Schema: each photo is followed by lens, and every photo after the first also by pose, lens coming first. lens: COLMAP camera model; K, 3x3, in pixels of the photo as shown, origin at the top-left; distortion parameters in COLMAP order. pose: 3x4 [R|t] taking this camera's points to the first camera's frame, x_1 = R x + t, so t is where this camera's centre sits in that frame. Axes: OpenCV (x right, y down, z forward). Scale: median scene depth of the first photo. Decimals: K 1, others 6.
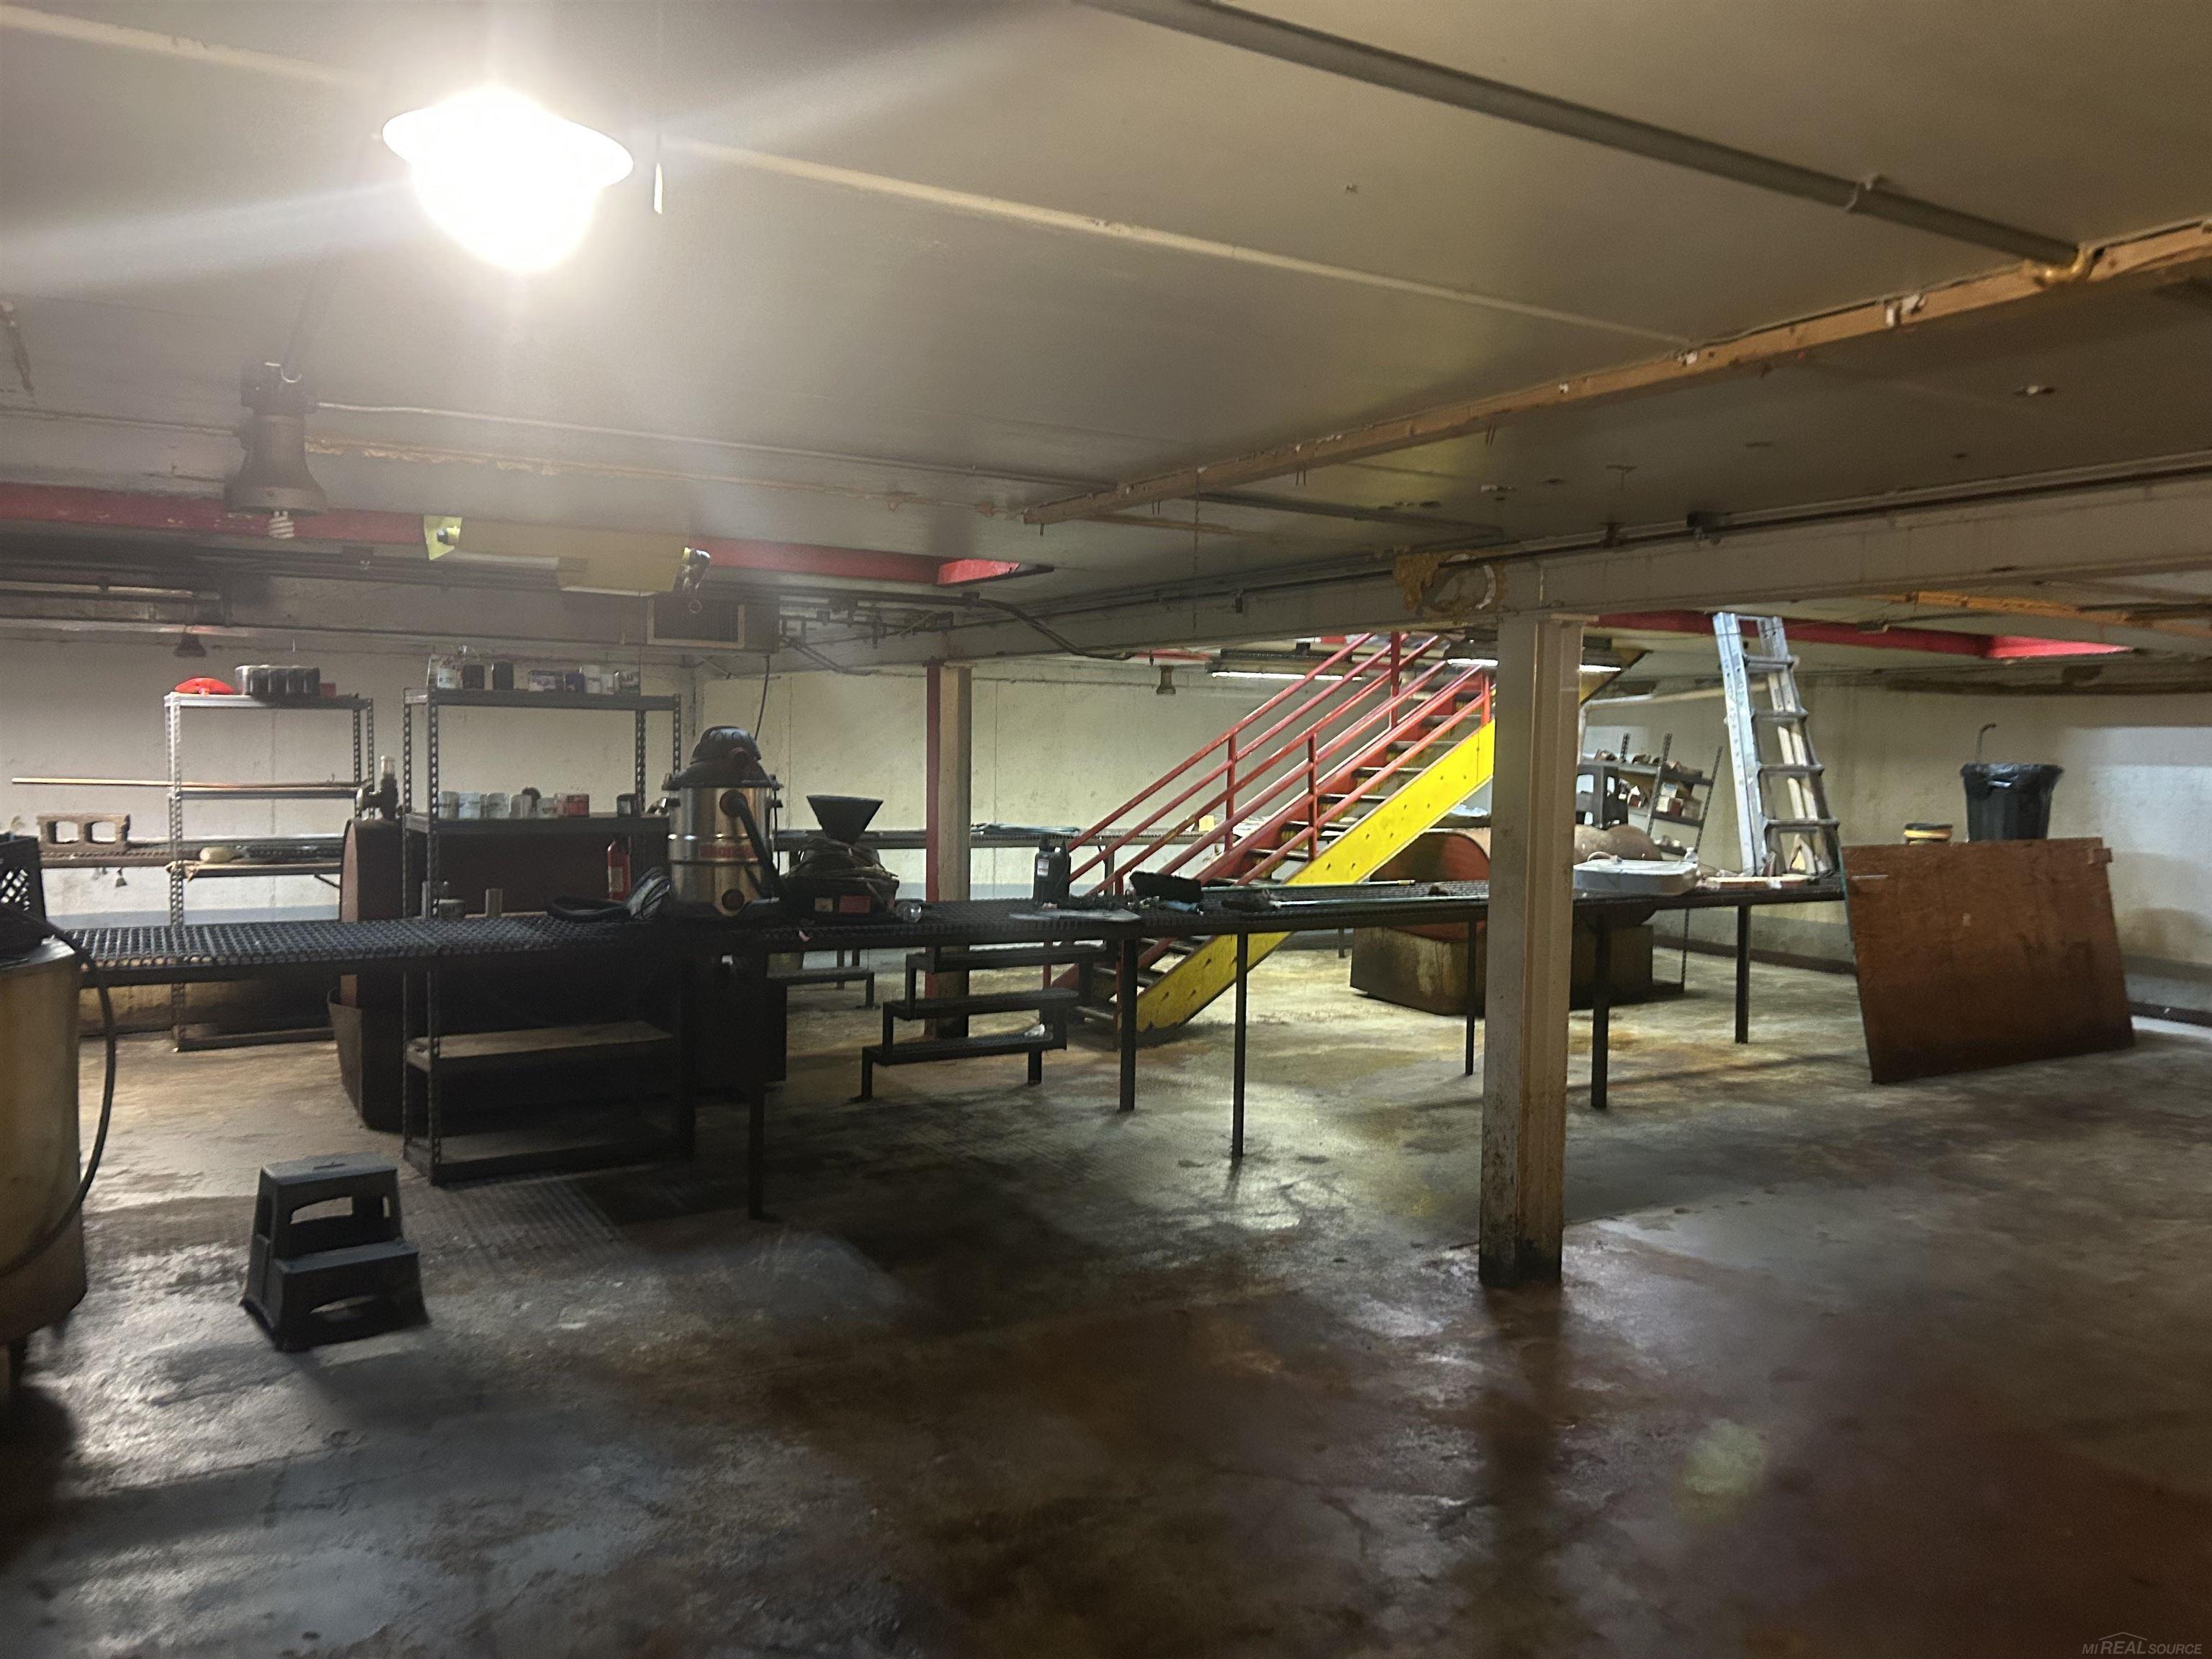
lens RADIAL K [[1651.7, 0, 1106.0], [0, 1651.7, 829.5], [0, 0, 1]] dist [0.083211, -0.113098]
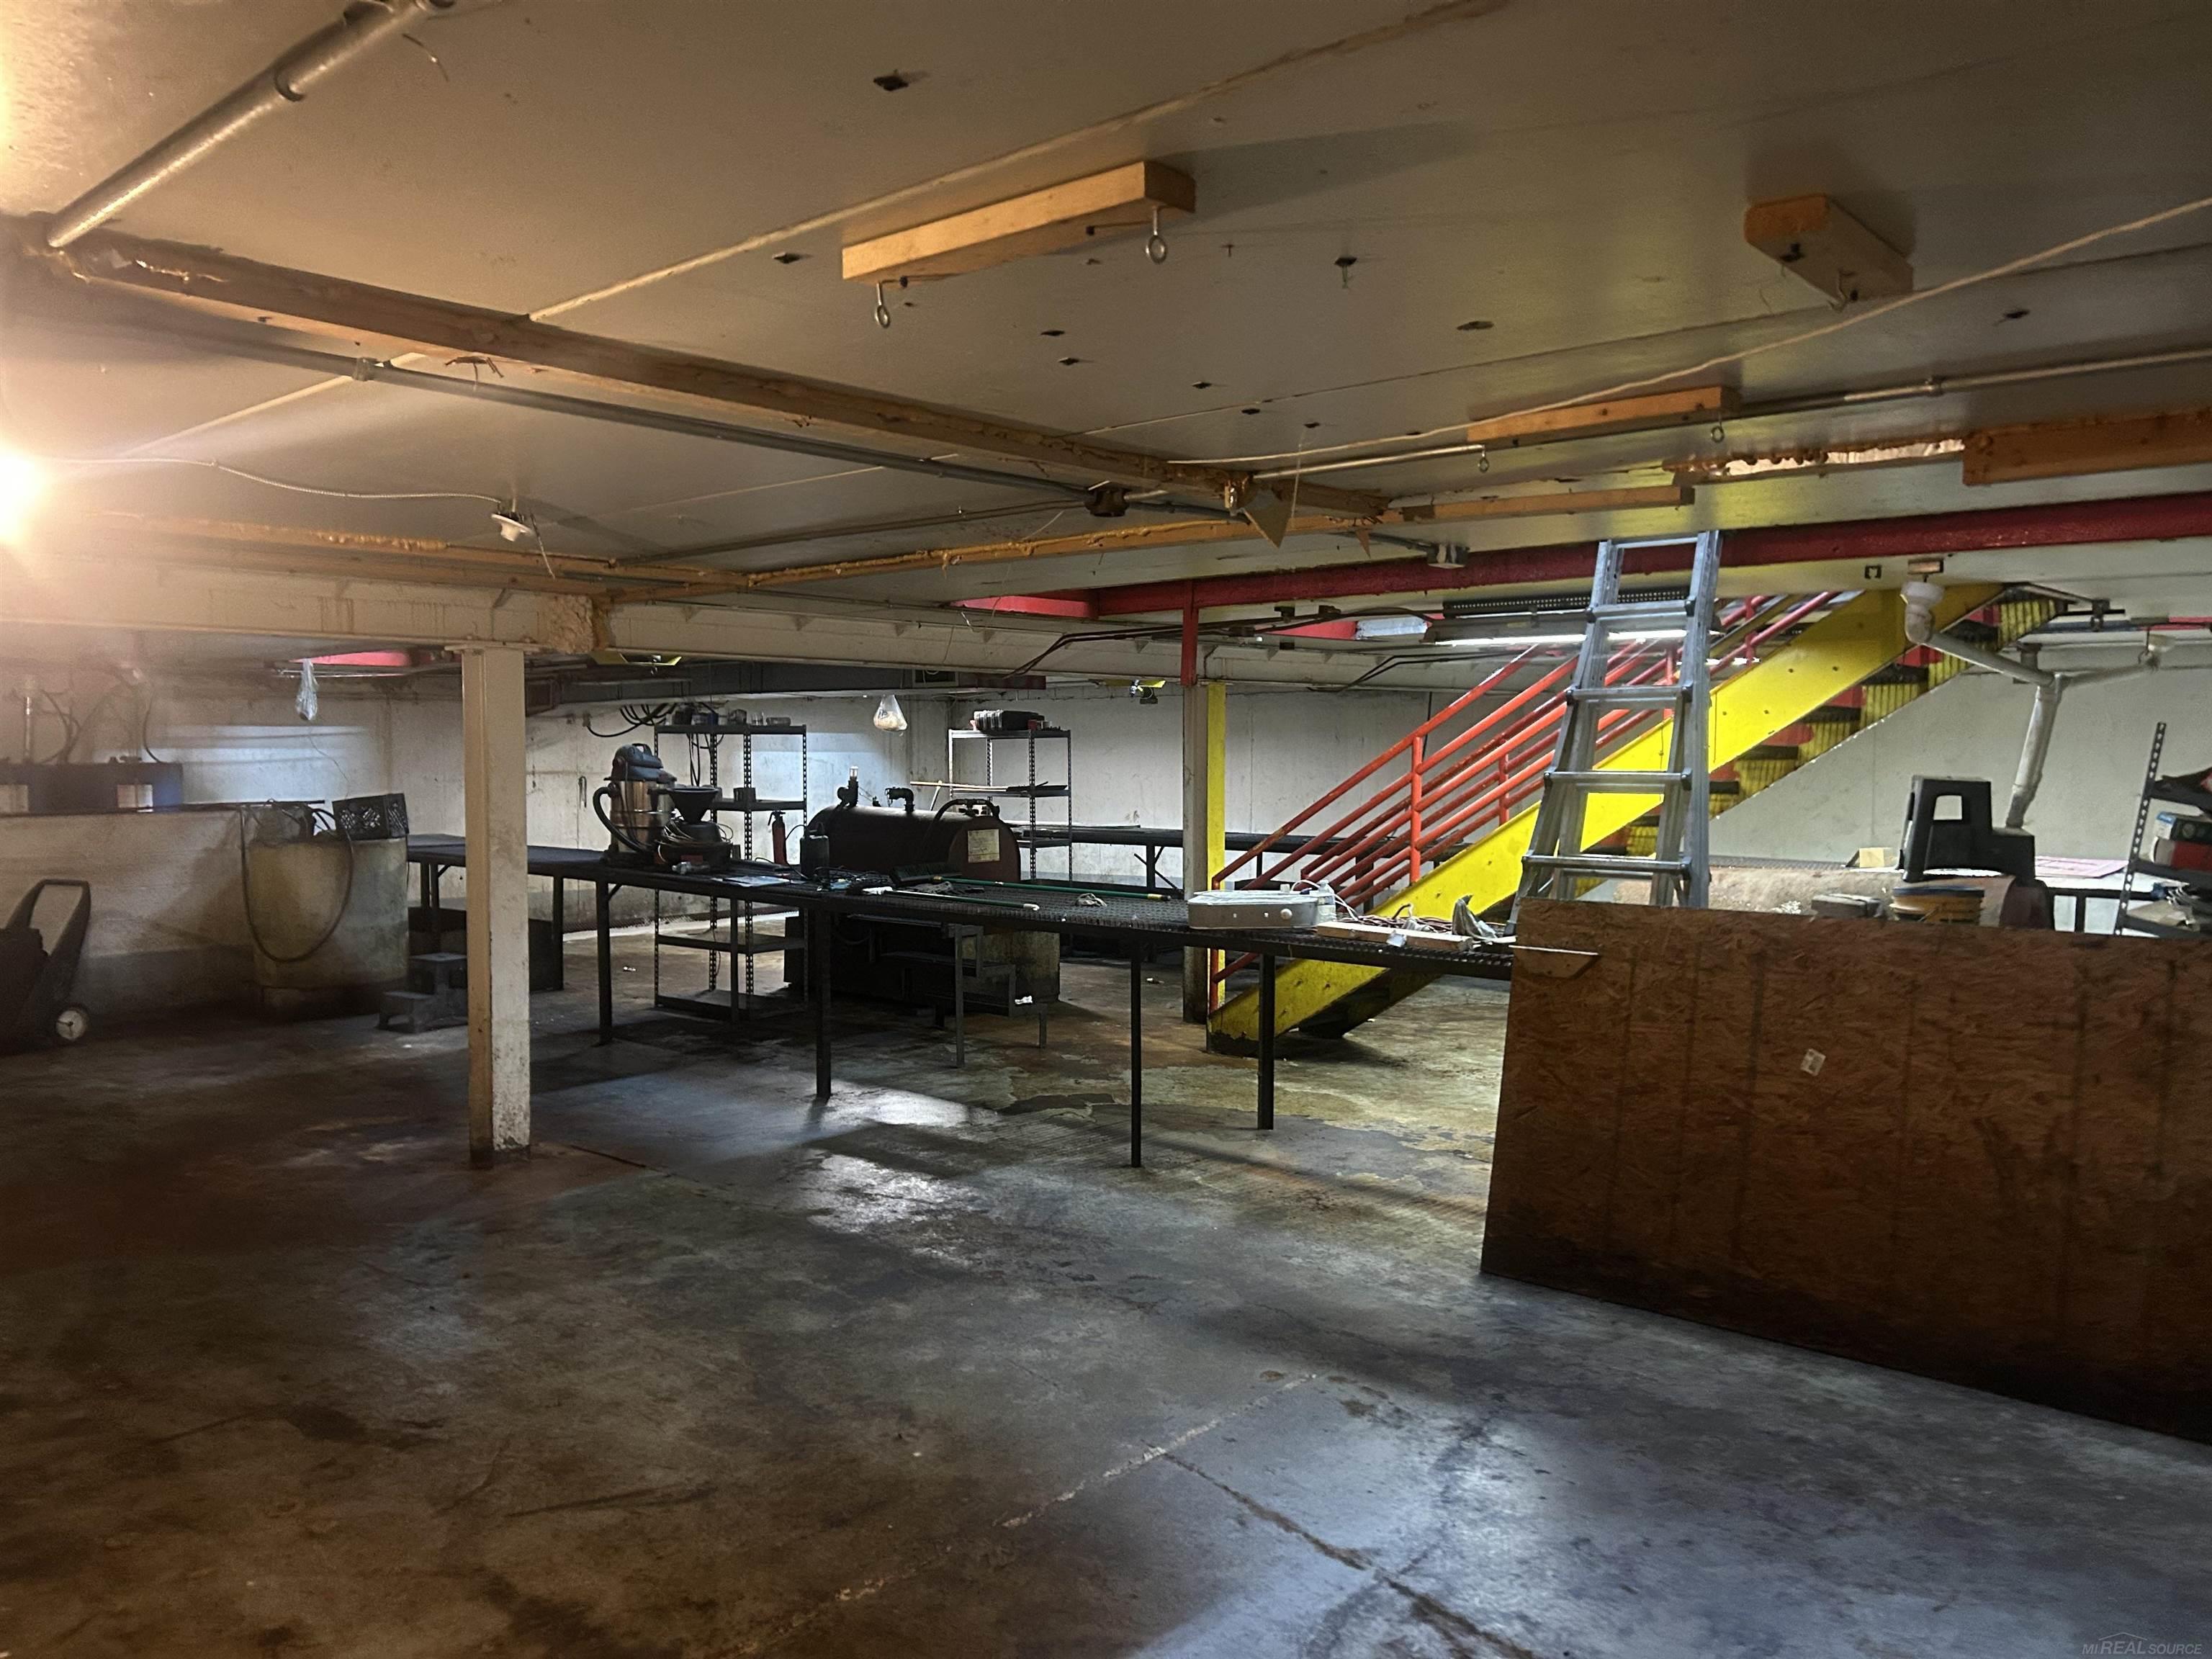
lens RADIAL K [[1651.7, 0, 1106.0], [0, 1651.7, 829.5], [0, 0, 1]] dist [0.083211, -0.113098]
pose [[0.308332, 0.032040, -0.950739, 0.935768], [-0.051283, 0.998539, 0.017019, -0.017228], [0.949895, 0.043510, 0.309525, 0.611225]]
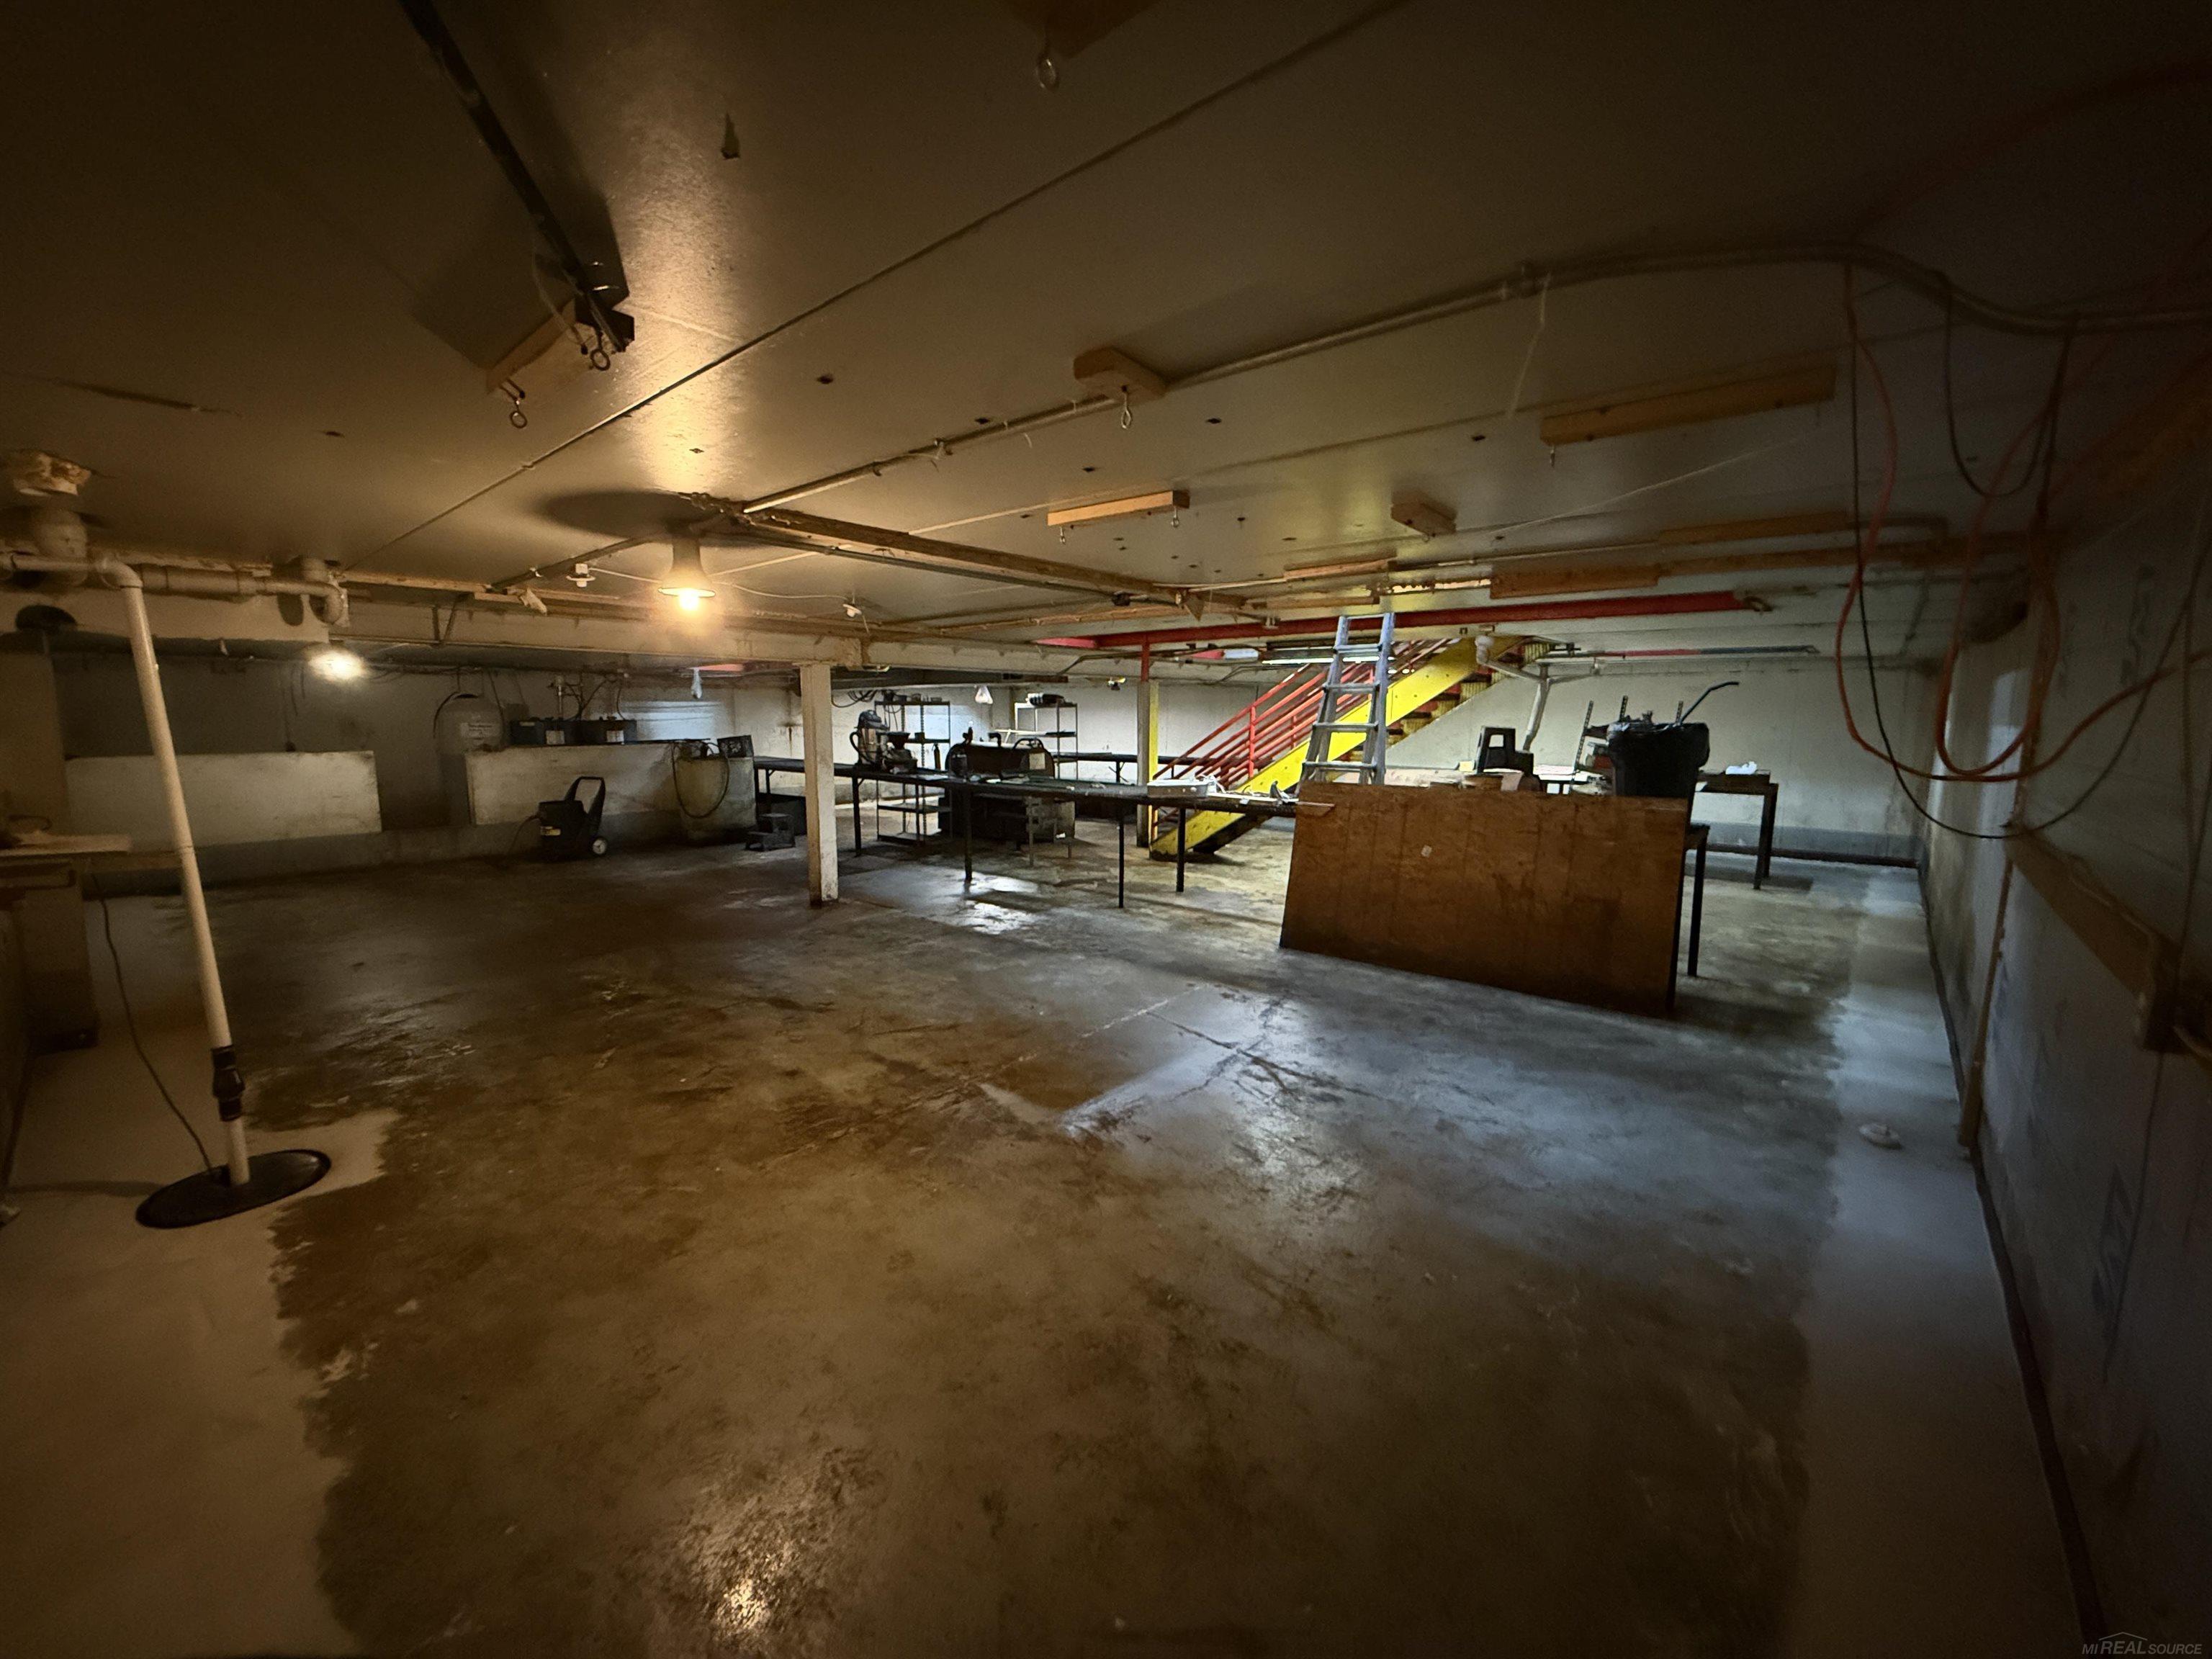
lens RADIAL K [[870.3, 0, 1106.0], [0, 870.3, 829.5], [0, 0, 1]] dist [0.001827, 0.000033]
pose [[0.334038, 0.109881, -0.936133, 1.010764], [-0.052611, 0.993807, 0.097878, -0.011048], [0.941090, 0.016556, 0.337750, 0.562613]]
